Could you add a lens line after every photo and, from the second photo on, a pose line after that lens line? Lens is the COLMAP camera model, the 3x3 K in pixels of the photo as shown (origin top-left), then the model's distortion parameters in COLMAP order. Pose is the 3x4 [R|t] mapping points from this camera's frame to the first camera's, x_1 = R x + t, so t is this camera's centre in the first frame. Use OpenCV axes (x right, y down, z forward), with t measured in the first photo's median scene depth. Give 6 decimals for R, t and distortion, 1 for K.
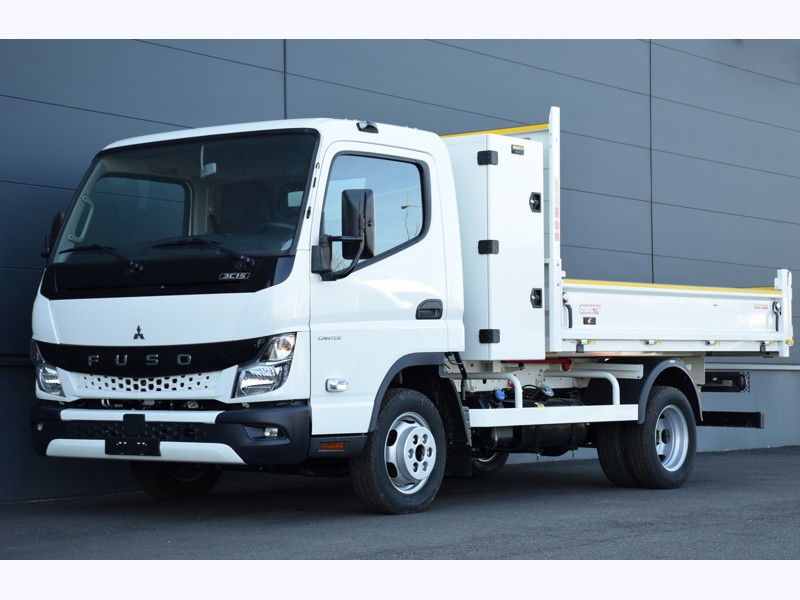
lens RADIAL K [[1629.3, 0, 400.0], [0, 1629.3, 300.0], [0, 0, 1]] dist [0.028392, -0.092172]
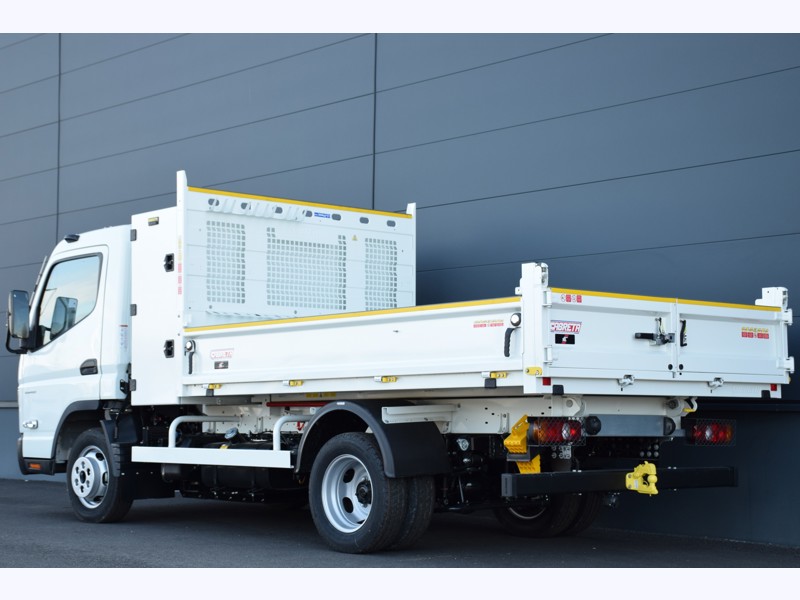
lens RADIAL K [[1481.0, 0, 400.0], [0, 1481.0, 300.0], [0, 0, 1]] dist [0.019775, -0.071354]
pose [[-0.146395, -0.074511, -0.986416, 1.089134], [0.043612, 0.995704, -0.081685, 0.056585], [0.988264, -0.054978, -0.142516, 1.337451]]
